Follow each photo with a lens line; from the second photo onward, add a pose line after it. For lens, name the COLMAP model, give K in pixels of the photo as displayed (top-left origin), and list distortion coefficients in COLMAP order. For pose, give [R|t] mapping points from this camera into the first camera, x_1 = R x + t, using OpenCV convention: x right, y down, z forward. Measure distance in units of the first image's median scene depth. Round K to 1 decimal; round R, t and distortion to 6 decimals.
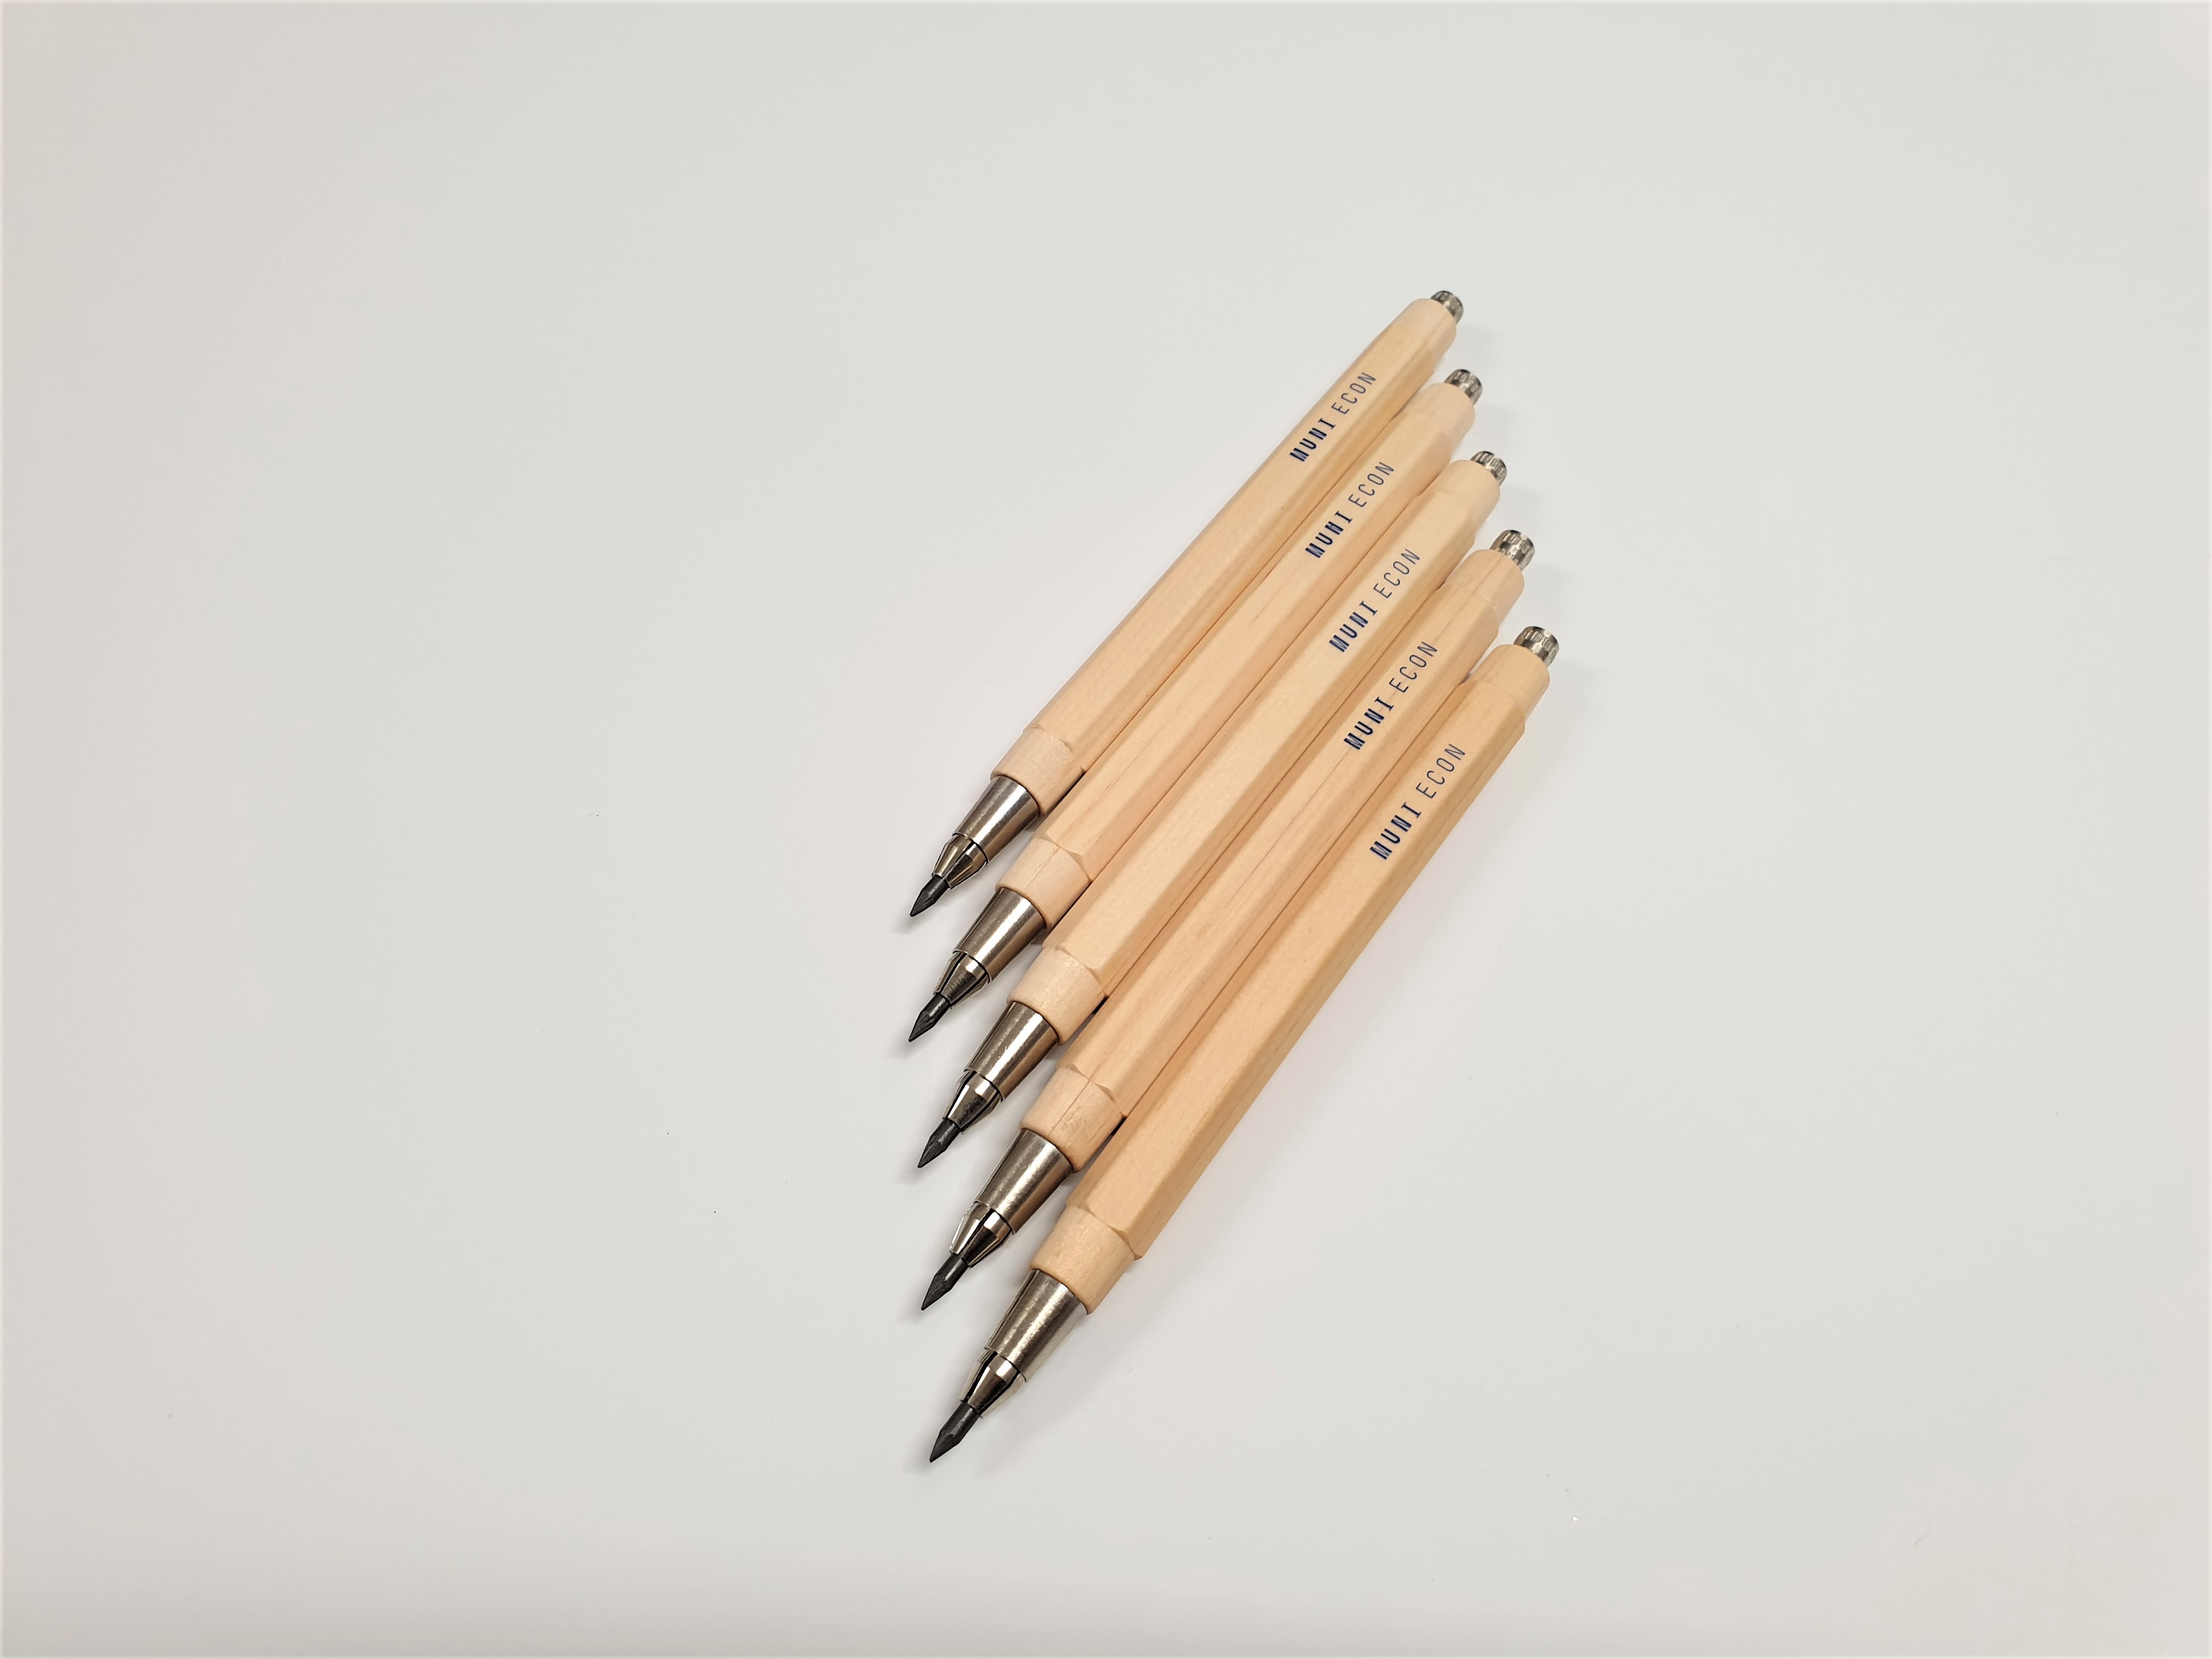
lens RADIAL K [[1686.3, 0, 1106.0], [0, 1686.3, 829.5], [0, 0, 1]] dist [0.272016, 0.000433]
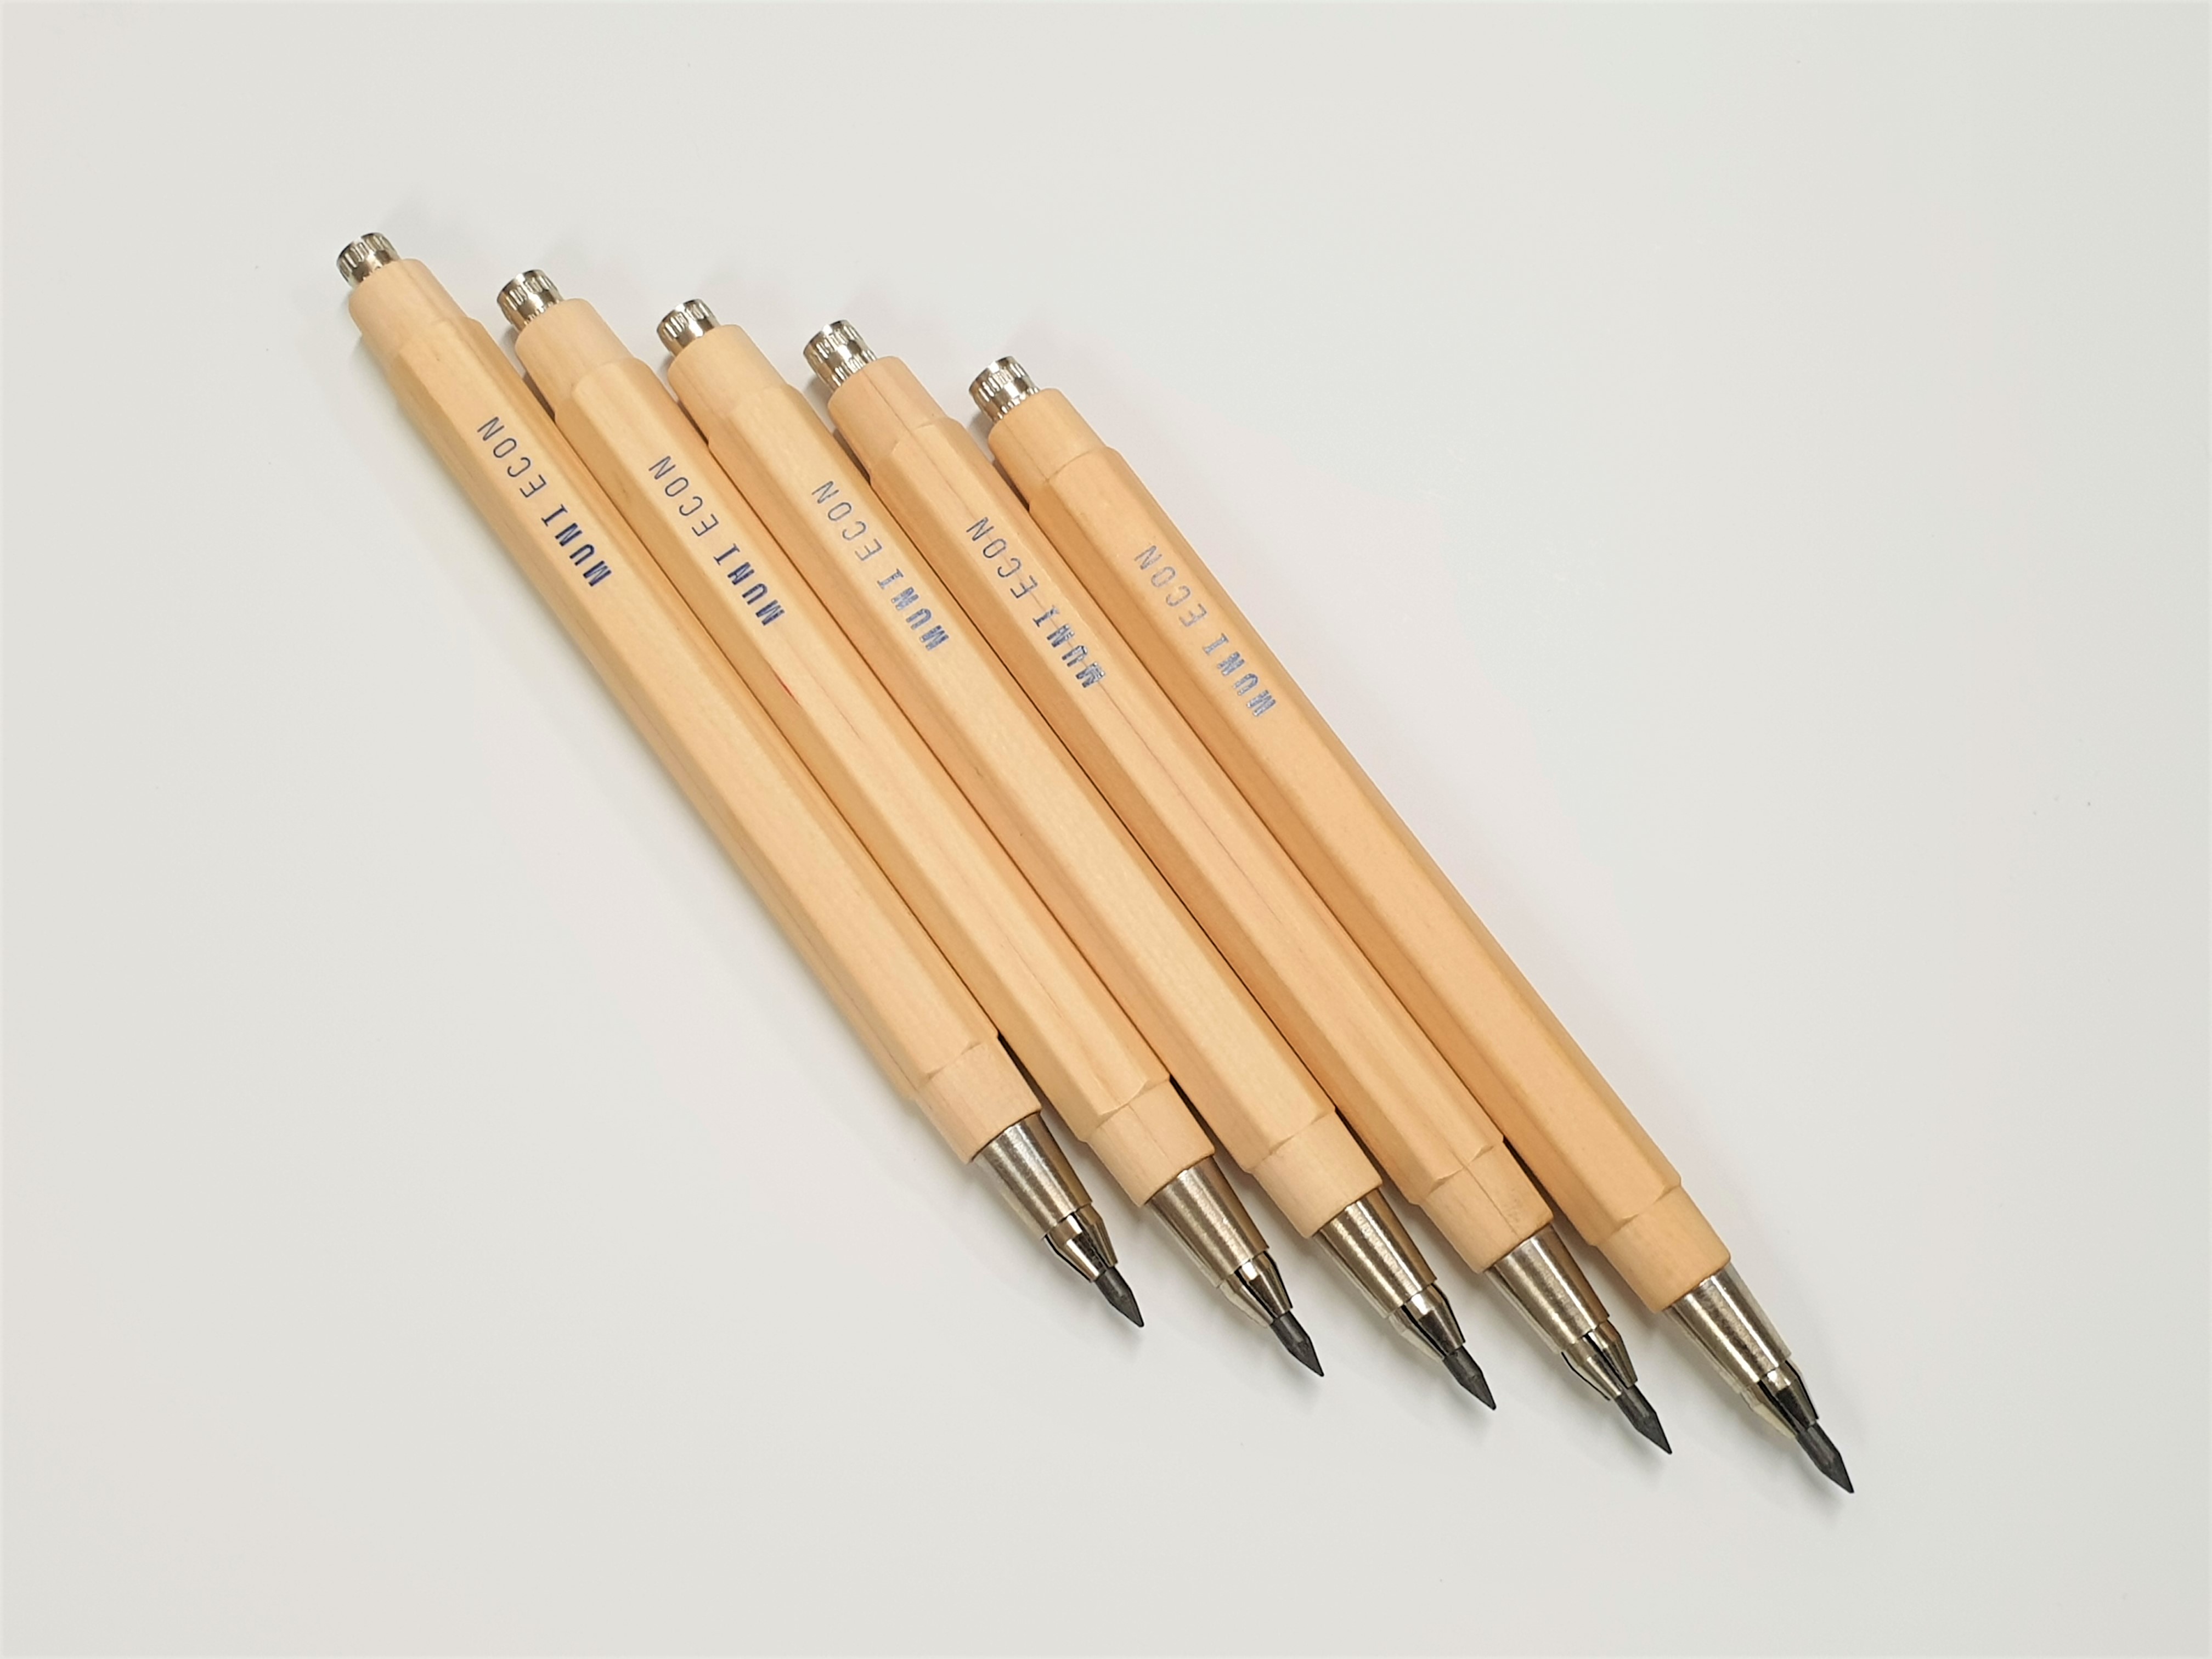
lens RADIAL K [[2018.4, 0, 1106.0], [0, 2018.4, 829.5], [0, 0, 1]] dist [0.191788, 0.001789]
pose [[0.295374, -0.942753, 0.154827, -0.050118], [0.836688, 0.333490, 0.434438, -0.397480], [-0.461201, 0.001220, 0.887295, 0.215344]]
